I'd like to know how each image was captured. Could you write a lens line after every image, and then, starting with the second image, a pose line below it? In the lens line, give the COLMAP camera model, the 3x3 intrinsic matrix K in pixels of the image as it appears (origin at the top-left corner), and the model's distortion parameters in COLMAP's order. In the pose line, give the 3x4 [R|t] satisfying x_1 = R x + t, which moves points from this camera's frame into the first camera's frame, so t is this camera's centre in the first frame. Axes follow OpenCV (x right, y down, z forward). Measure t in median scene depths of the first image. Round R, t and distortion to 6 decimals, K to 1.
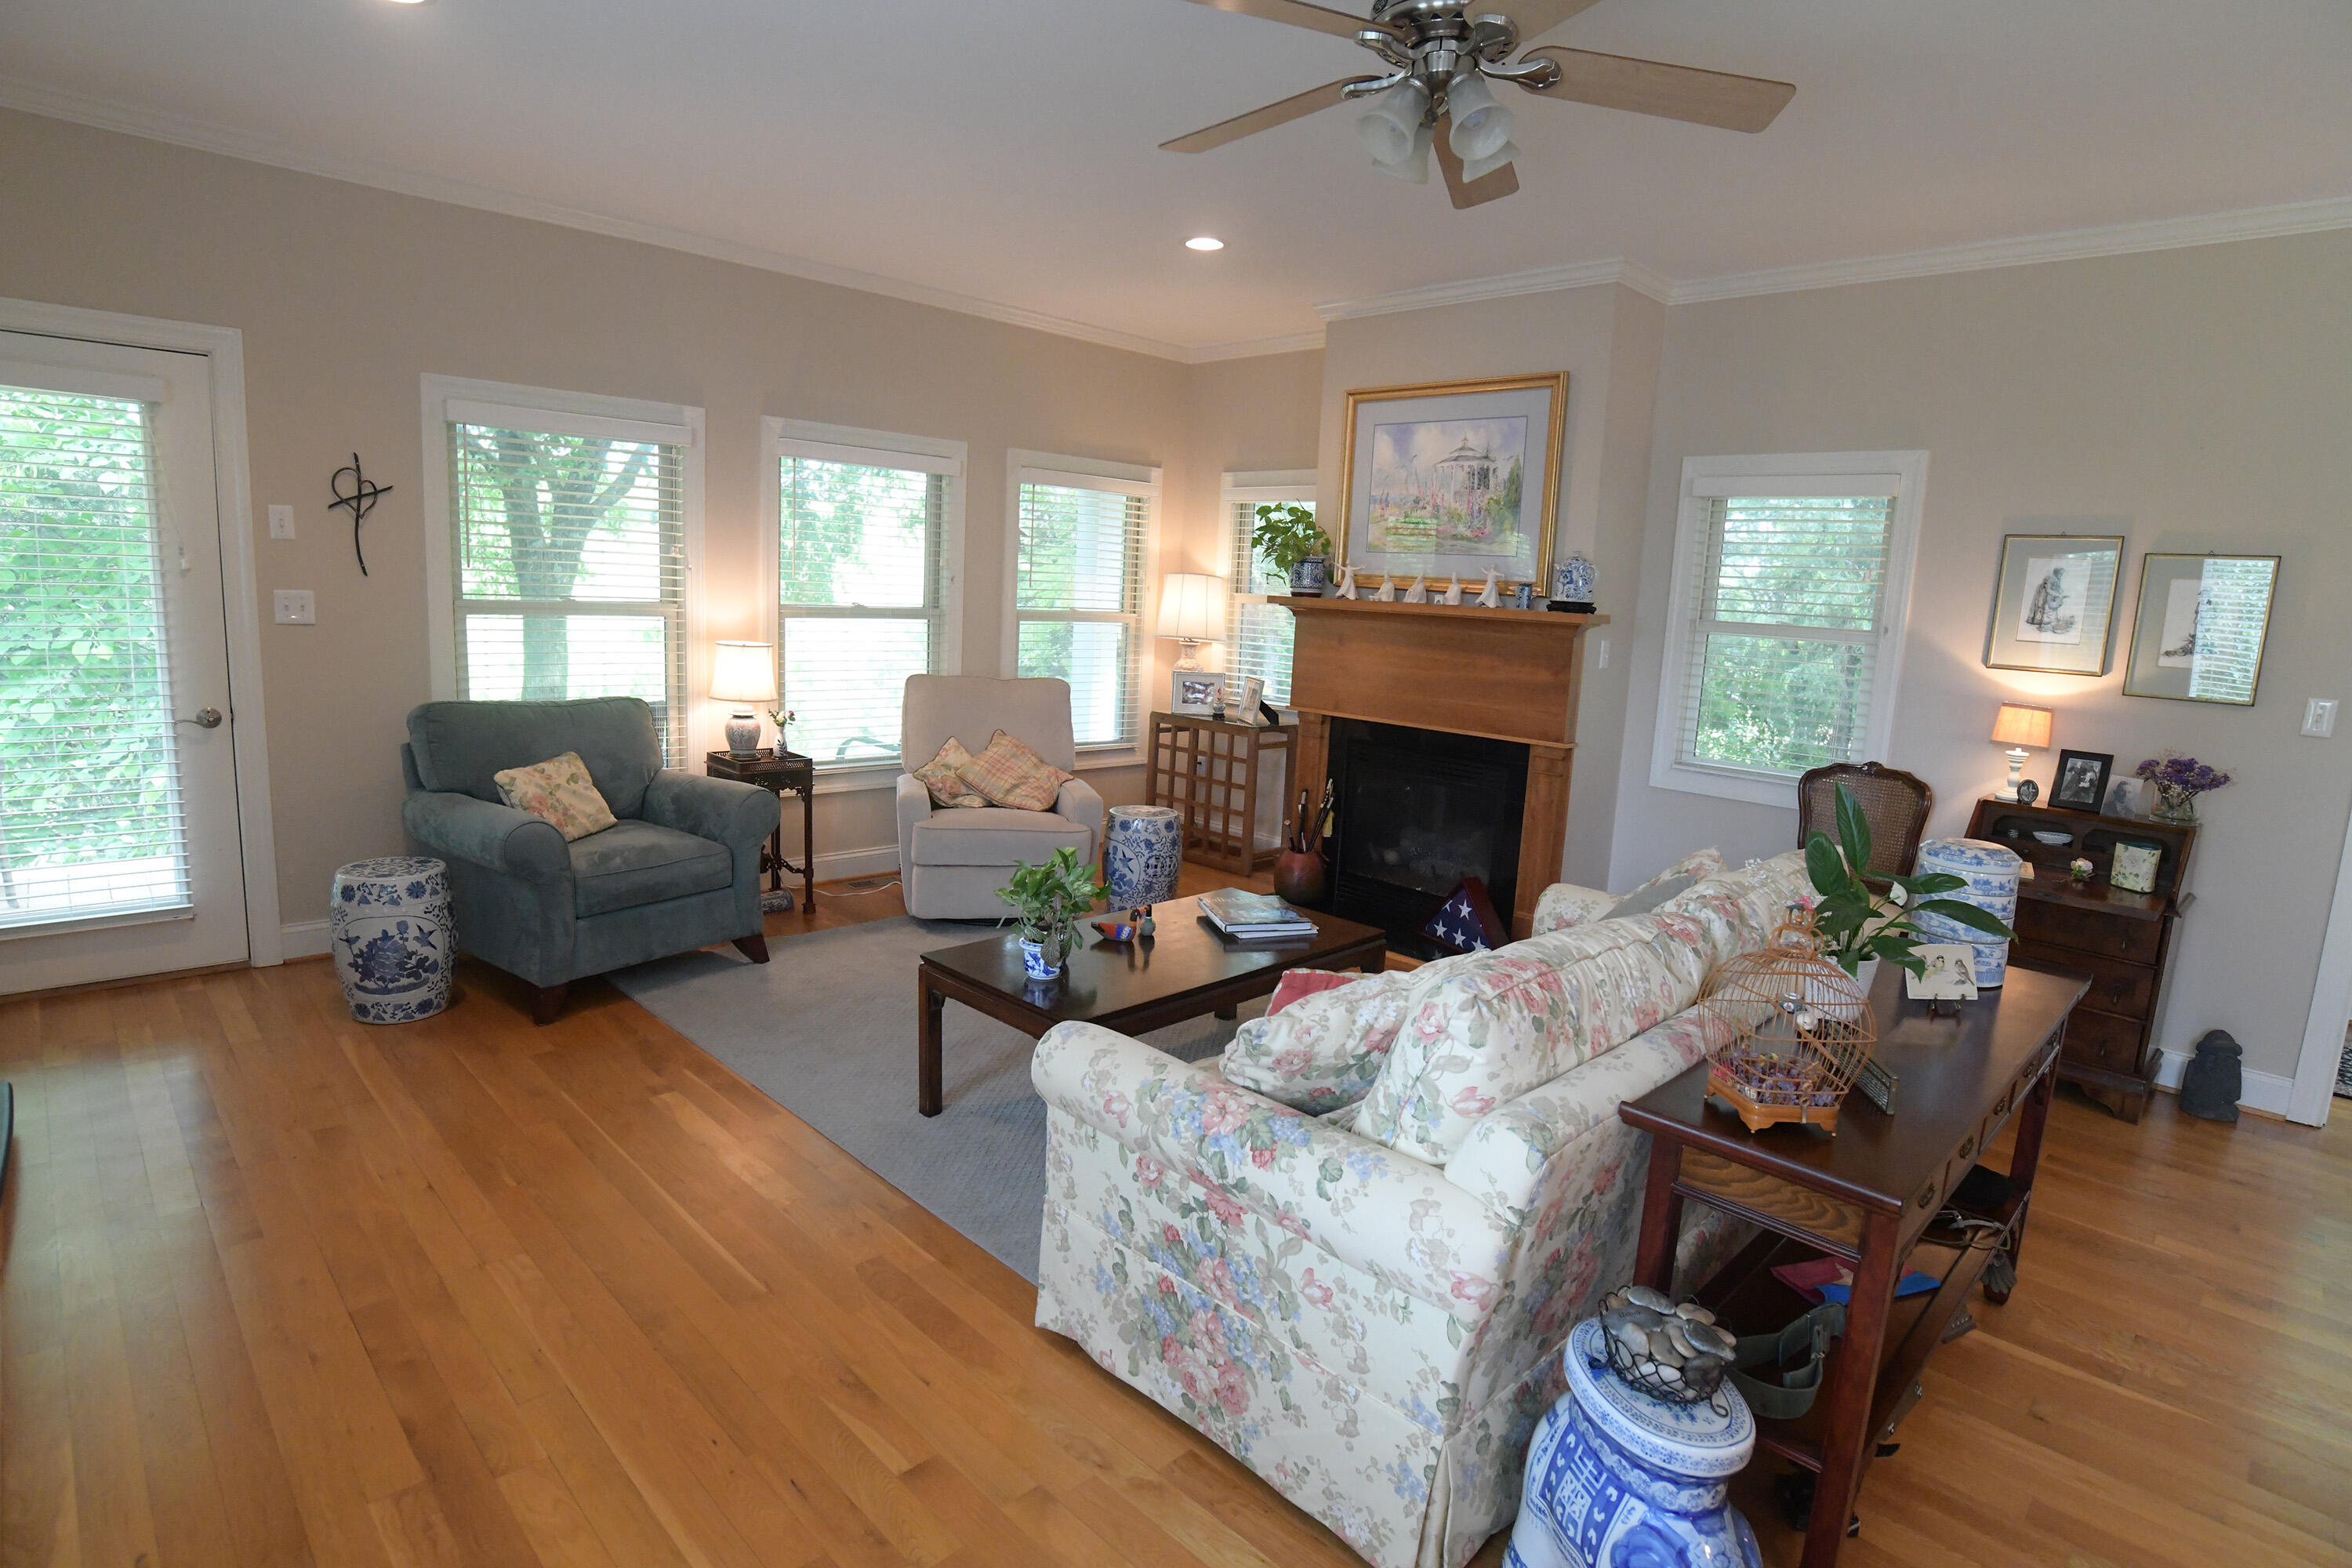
lens RADIAL K [[1210.6, 0, 1180.4], [0, 1210.6, 778.6], [0, 0, 1]] dist [-0.068875, 0.023101]
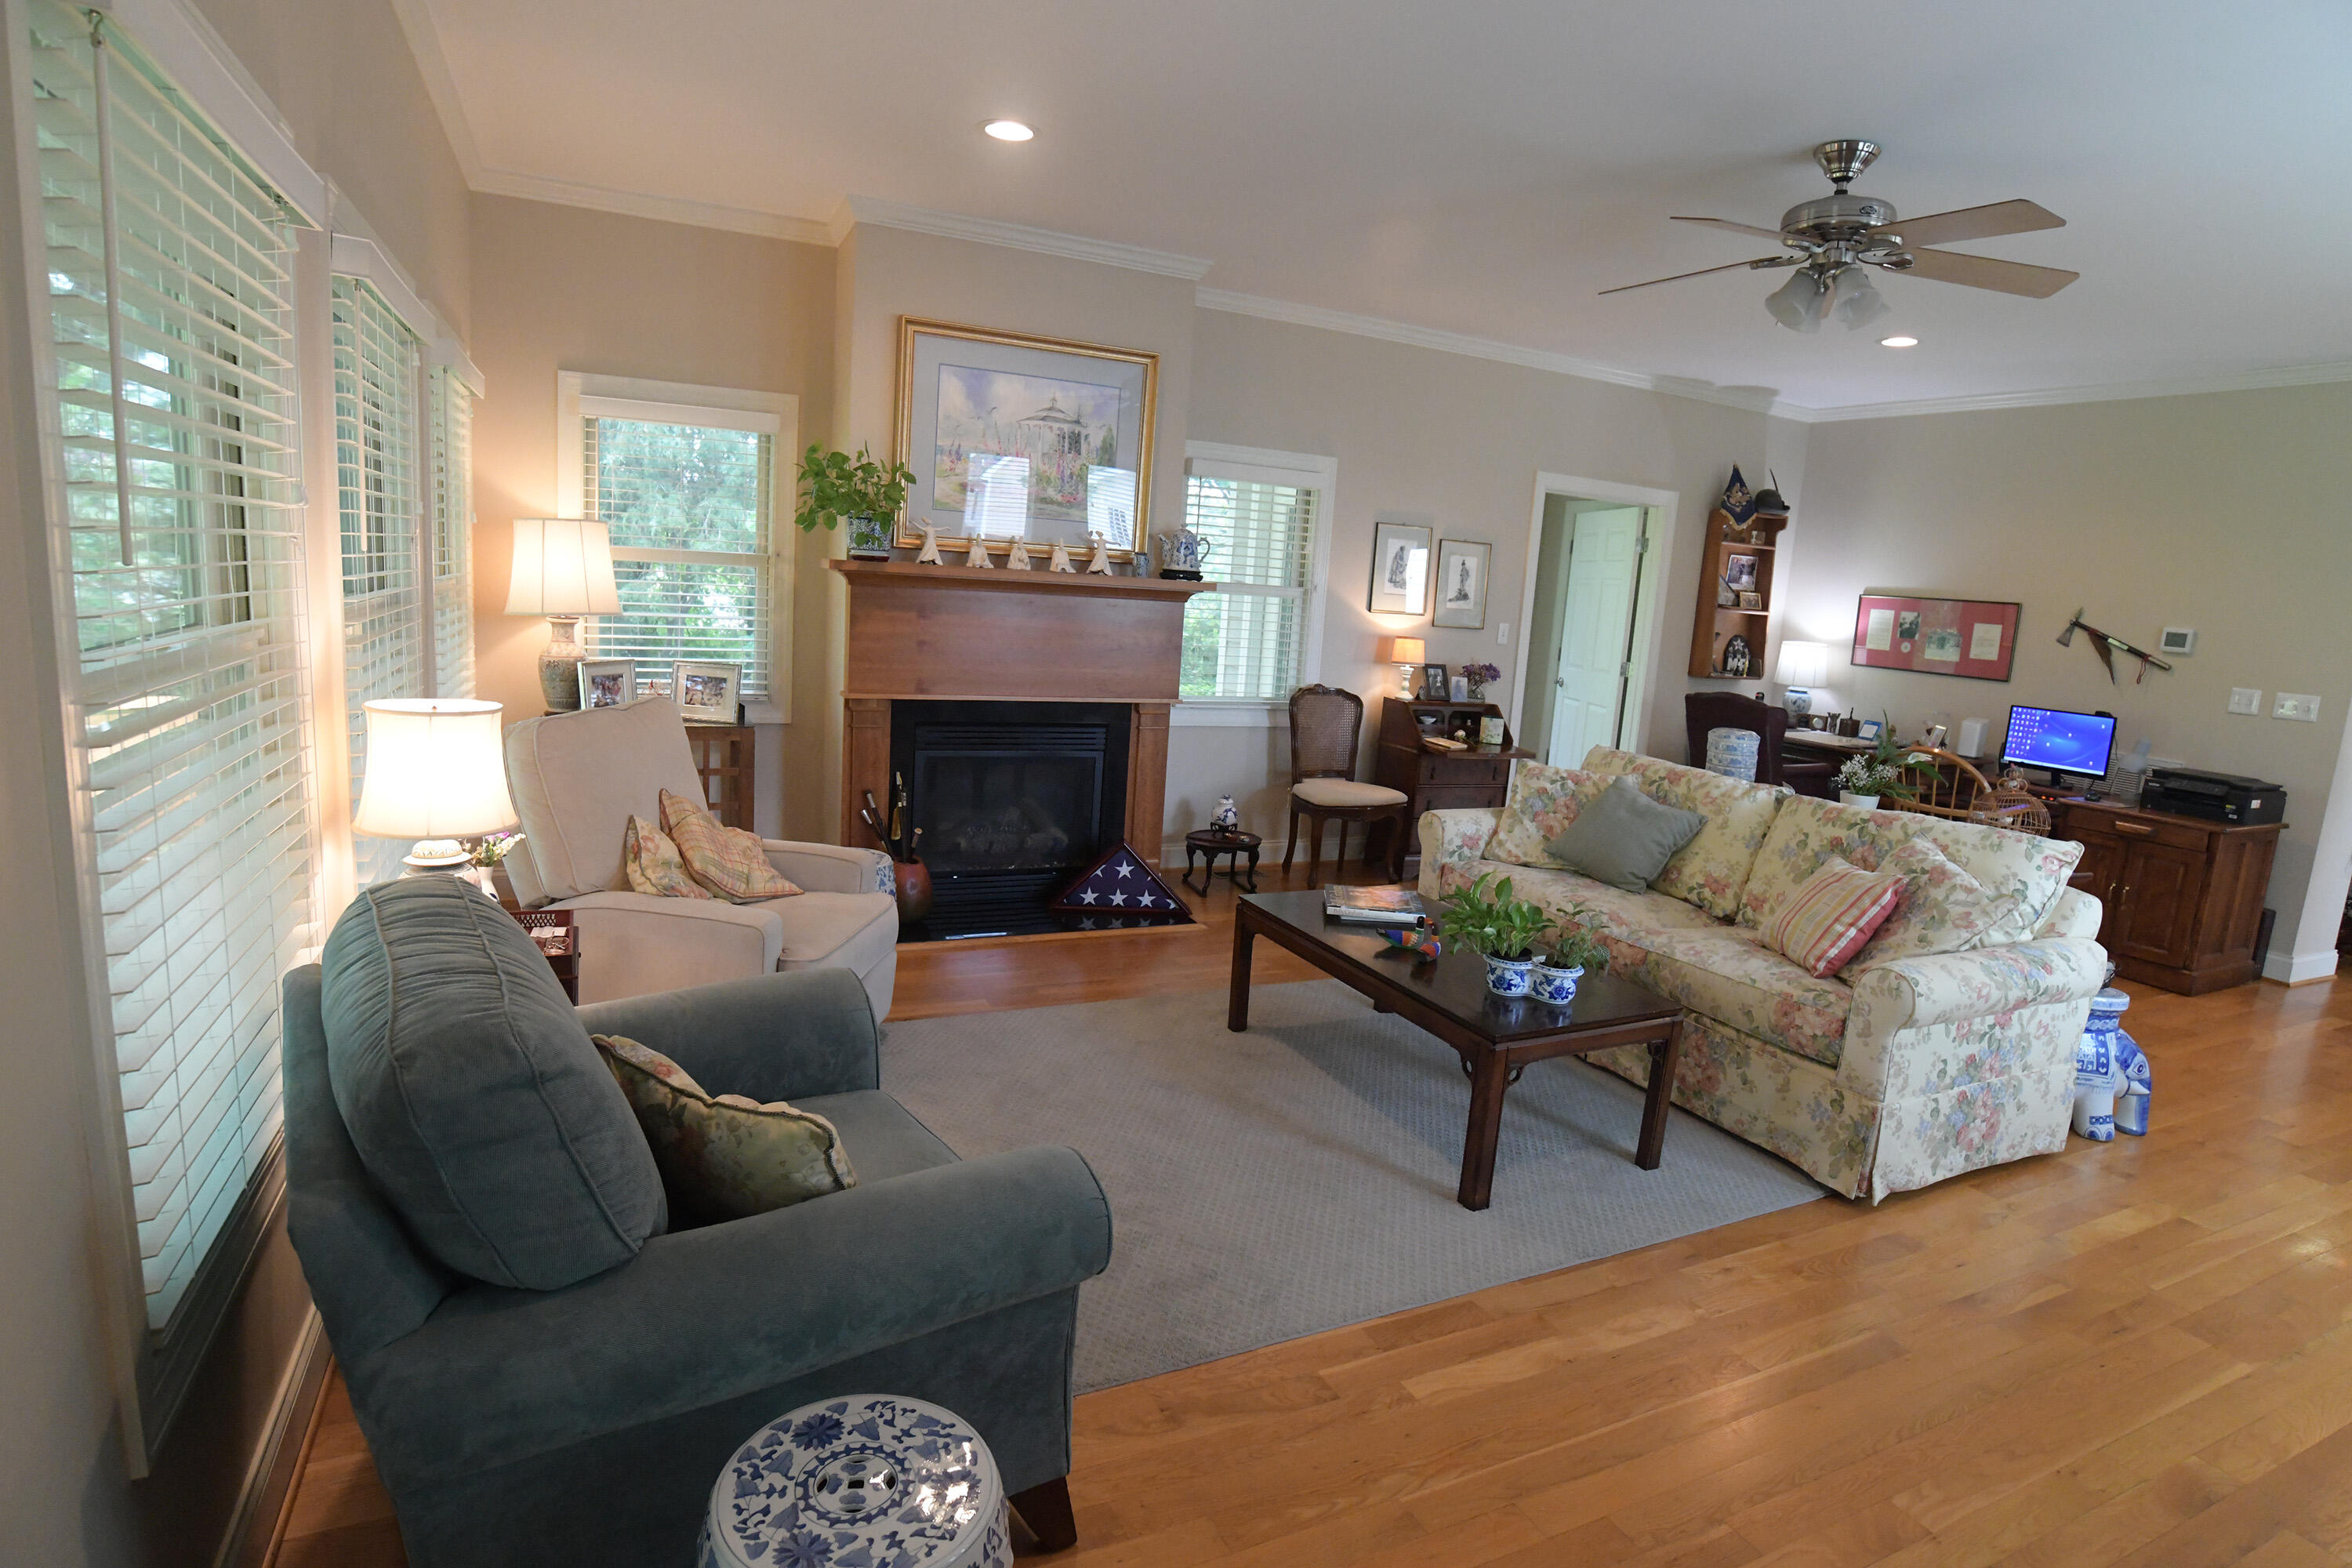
lens RADIAL K [[1210.6, 0, 1180.4], [0, 1210.6, 778.6], [0, 0, 1]] dist [-0.068875, 0.023101]
pose [[0.331076, -0.185321, 0.925227, -0.834400], [0.099458, 0.981916, 0.161086, -0.157267], [-0.938348, 0.038690, 0.343521, 0.712873]]
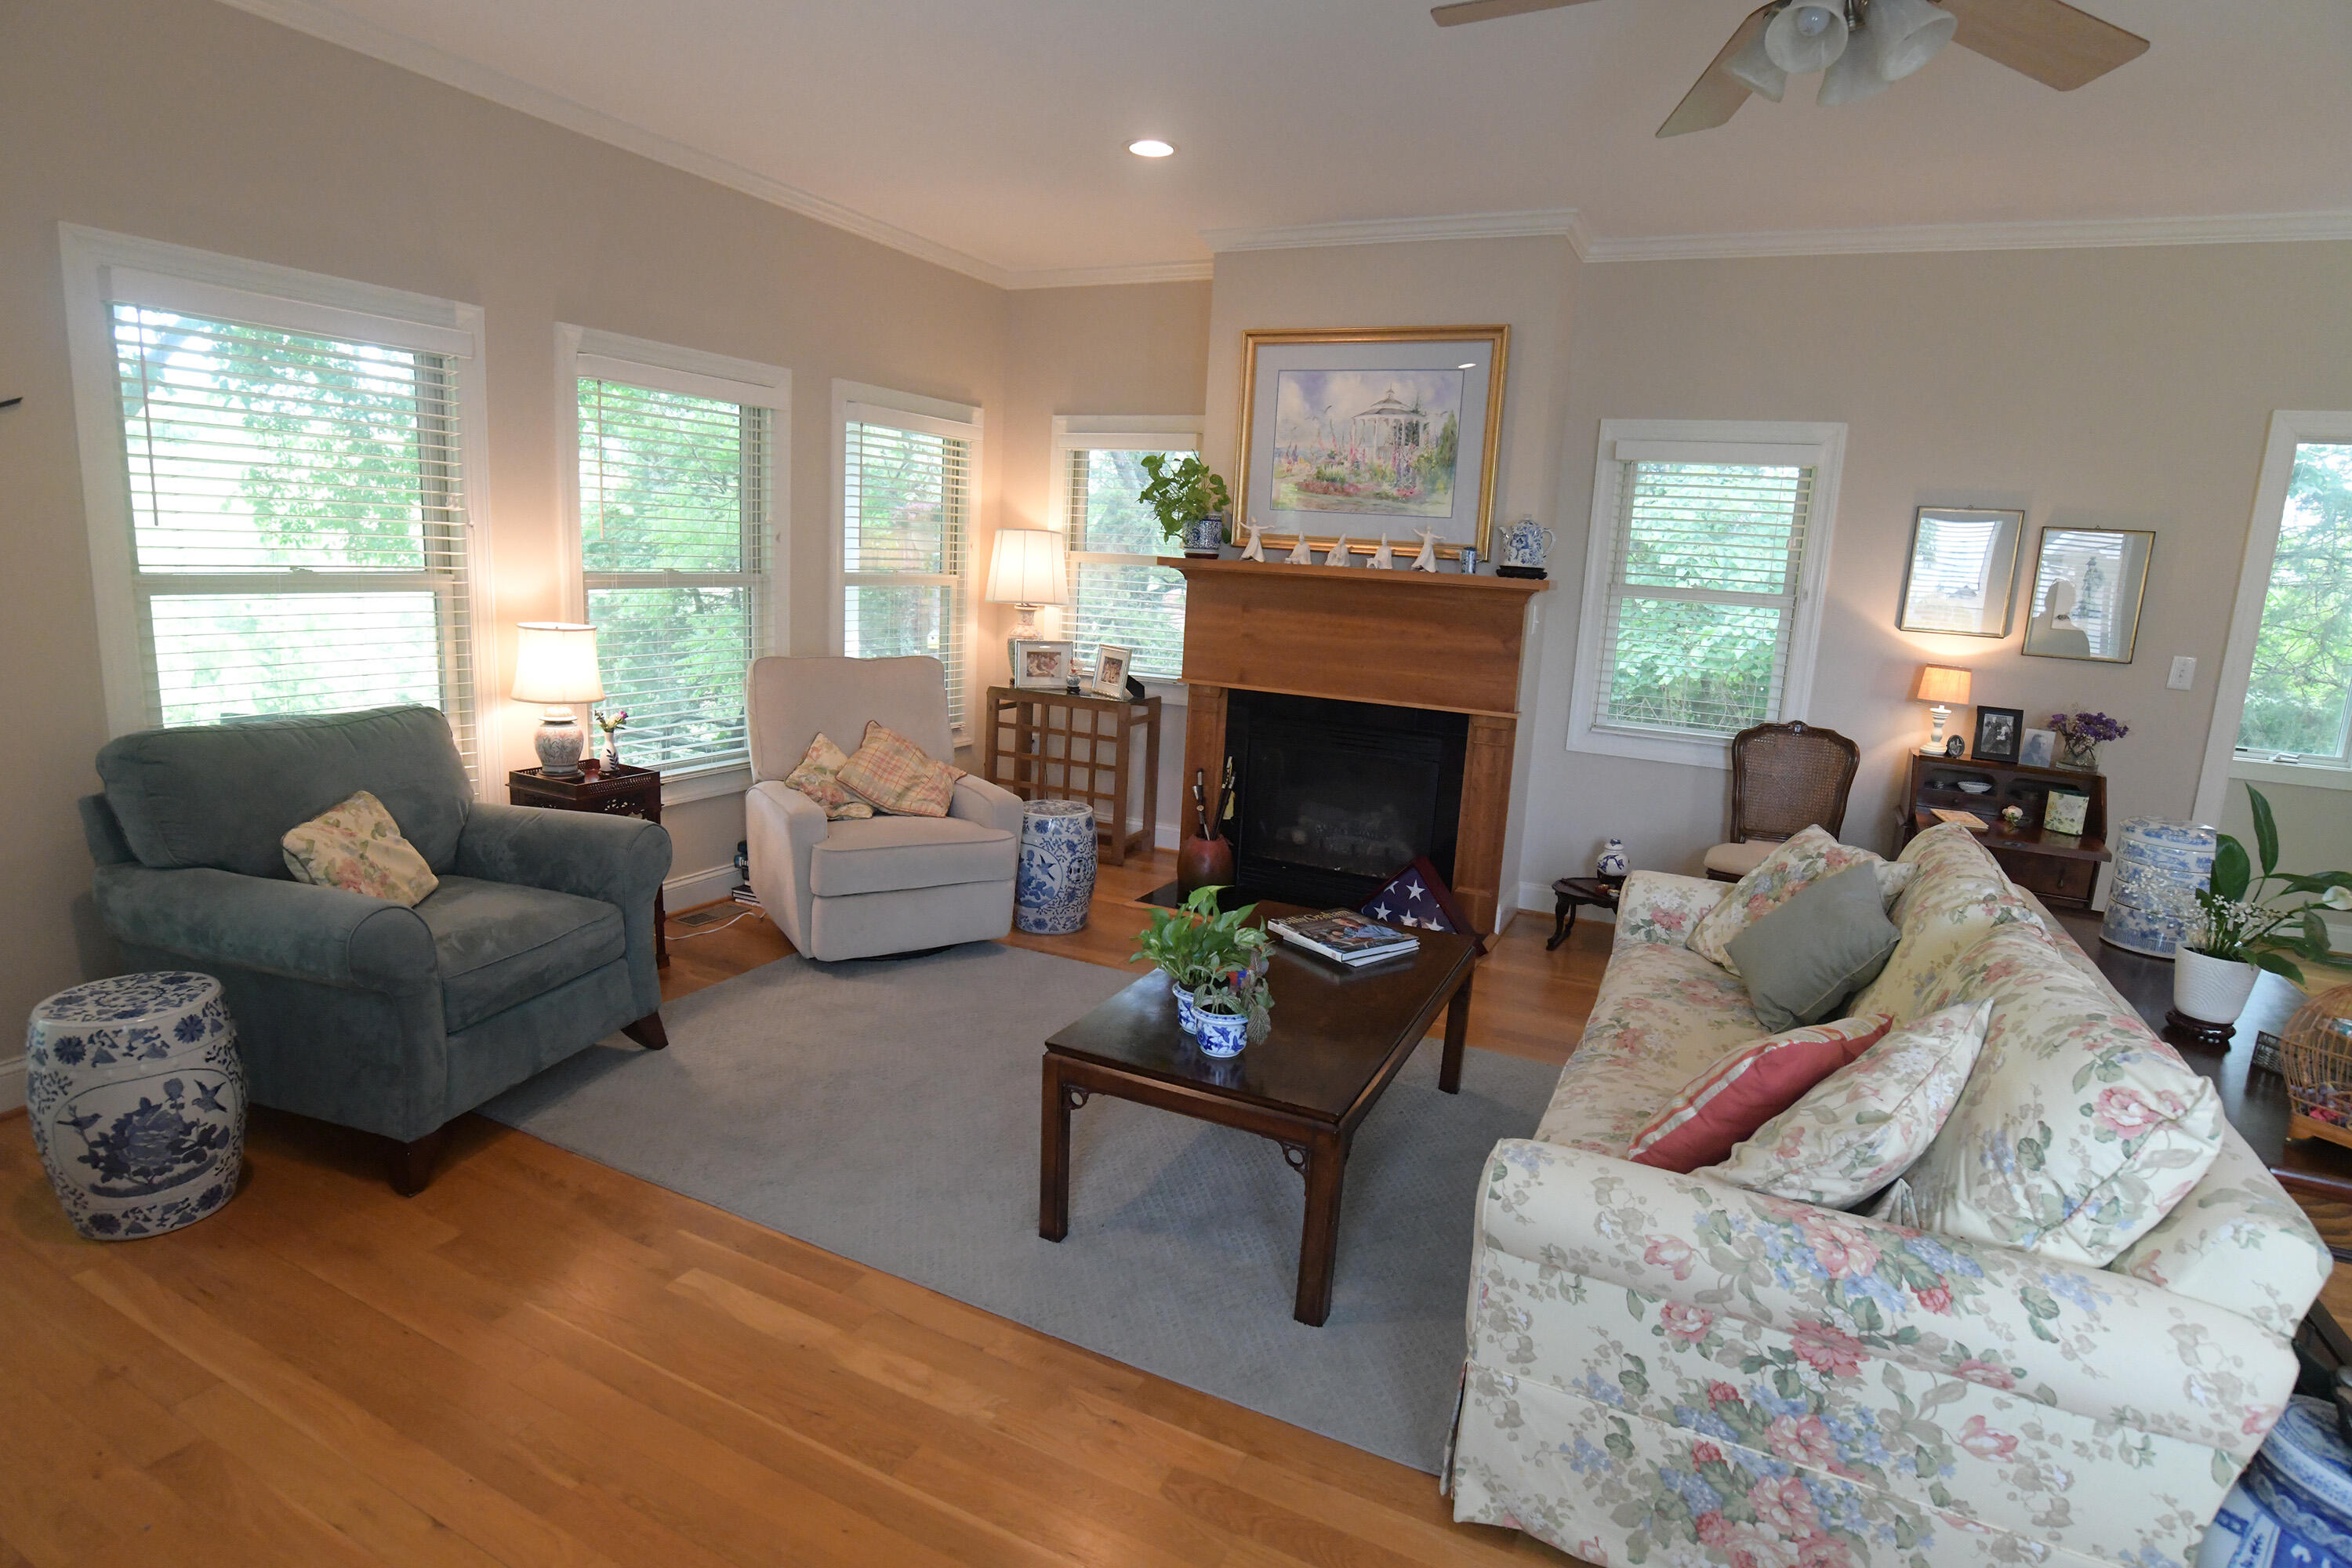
lens RADIAL K [[1210.6, 0, 1180.4], [0, 1210.6, 778.6], [0, 0, 1]] dist [-0.068875, 0.023101]
pose [[0.943243, -0.060419, 0.326562, -0.295454], [0.045417, 0.997541, 0.053380, -0.046917], [-0.328984, -0.035519, 0.943667, 0.194011]]
